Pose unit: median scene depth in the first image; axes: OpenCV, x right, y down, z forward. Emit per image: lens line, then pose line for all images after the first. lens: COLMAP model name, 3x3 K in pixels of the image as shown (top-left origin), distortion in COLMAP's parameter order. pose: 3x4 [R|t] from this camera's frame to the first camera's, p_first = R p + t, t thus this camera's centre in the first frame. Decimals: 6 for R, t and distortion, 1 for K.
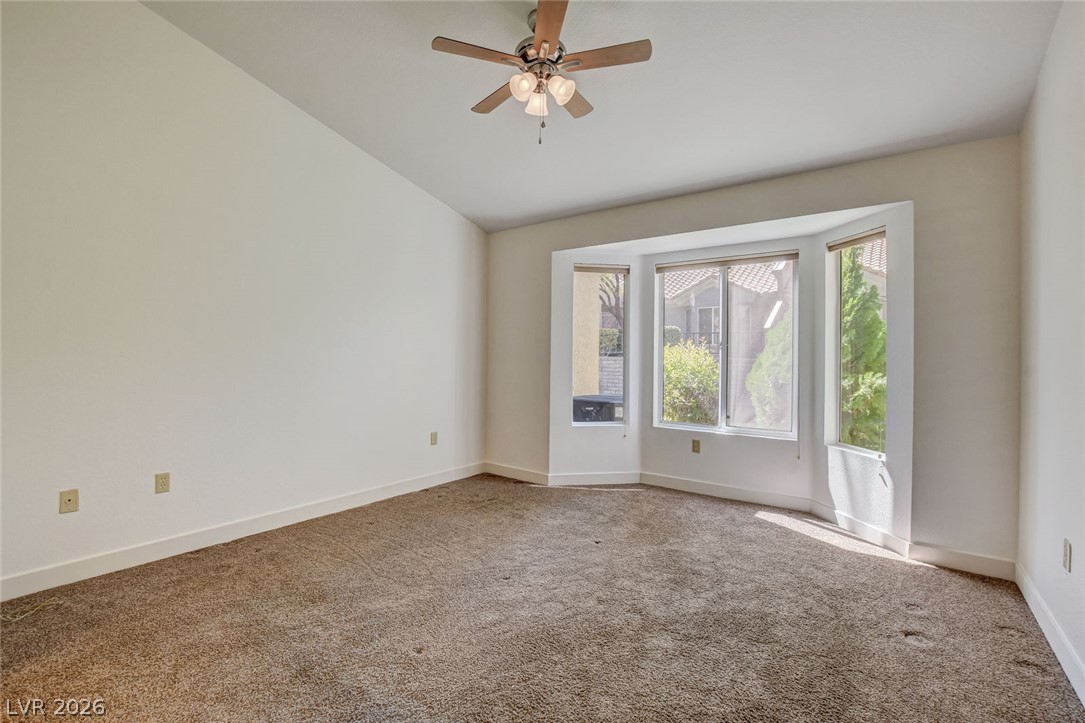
lens RADIAL K [[479.2, 0, 540.6], [0, 479.2, 359.3], [0, 0, 1]] dist [-0.033181, 0.003753]
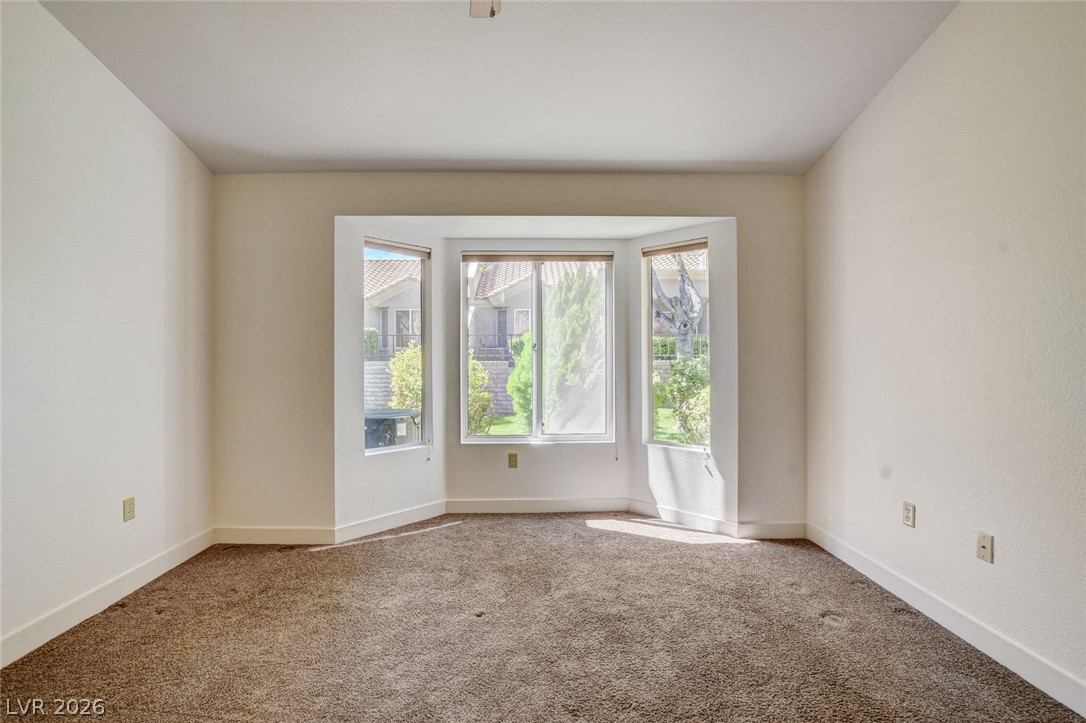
lens RADIAL K [[479.7, 0, 541.1], [0, 479.7, 359.3], [0, 0, 1]] dist [-0.033181, 0.003753]
pose [[0.786240, -0.011857, 0.617808, -0.223406], [0.016083, 0.999870, -0.001279, -0.005226], [-0.617712, 0.010942, 0.786328, 0.322373]]
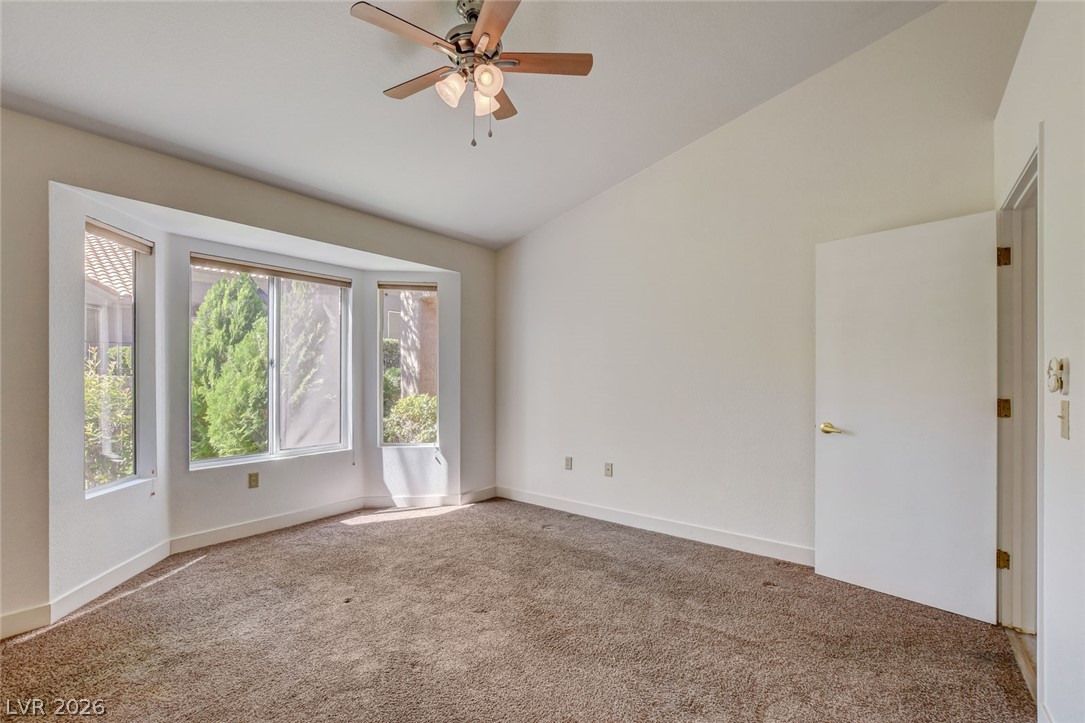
lens RADIAL K [[468.4, 0, 541.1], [0, 468.4, 376.6], [0, 0, 1]] dist [-0.013687, 0.000314]
pose [[0.026449, -0.015546, 0.999529, -0.602912], [0.003806, 0.999873, 0.015451, -0.017757], [-0.999643, 0.003396, 0.026505, 0.565613]]
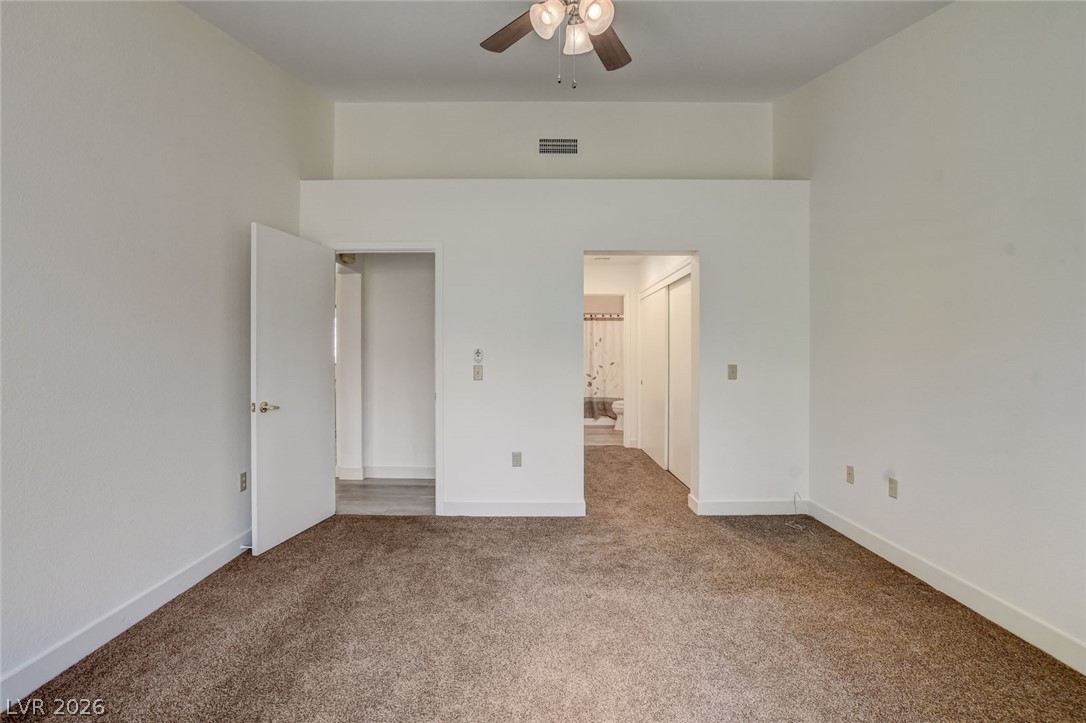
lens RADIAL K [[479.7, 0, 541.1], [0, 479.7, 359.3], [0, 0, 1]] dist [-0.033181, 0.003753]
pose [[-0.809934, -0.008310, -0.586462, 0.332675], [-0.015054, 0.999865, 0.006623, -0.009727], [0.586327, 0.014192, -0.809950, 1.067408]]
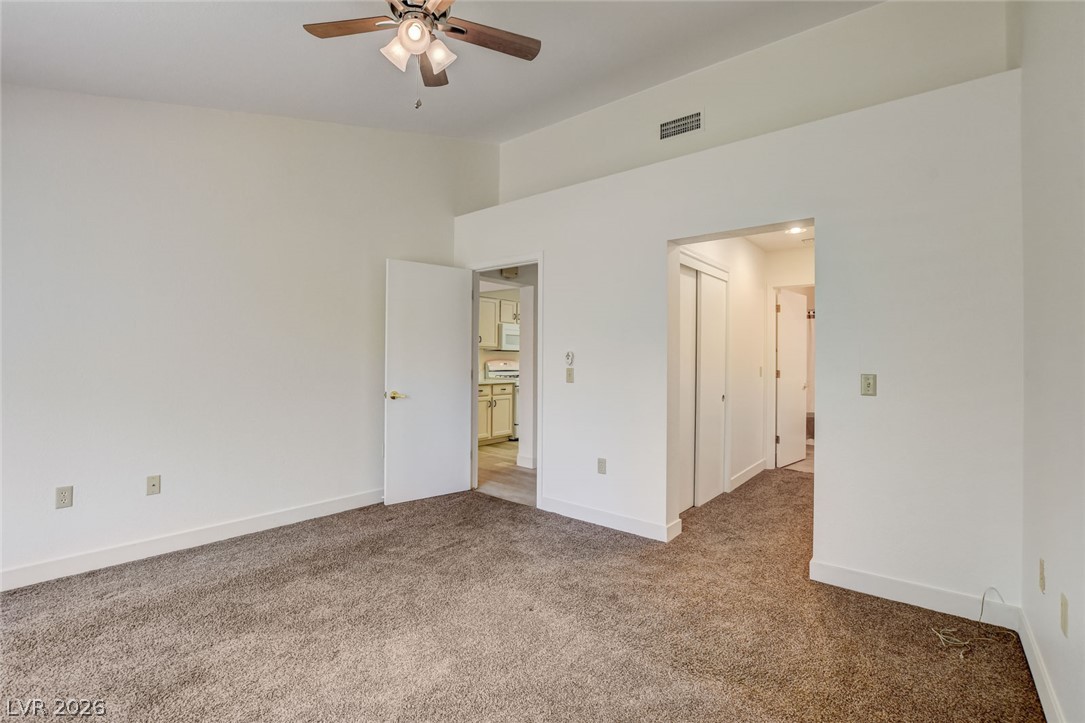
lens RADIAL K [[479.2, 0, 540.6], [0, 479.2, 359.3], [0, 0, 1]] dist [-0.033181, 0.003753]
pose [[-0.997987, -0.023049, 0.059084, -0.182535], [-0.022548, 0.999704, 0.009137, -0.015641], [-0.059277, 0.007786, -0.998211, 1.210238]]
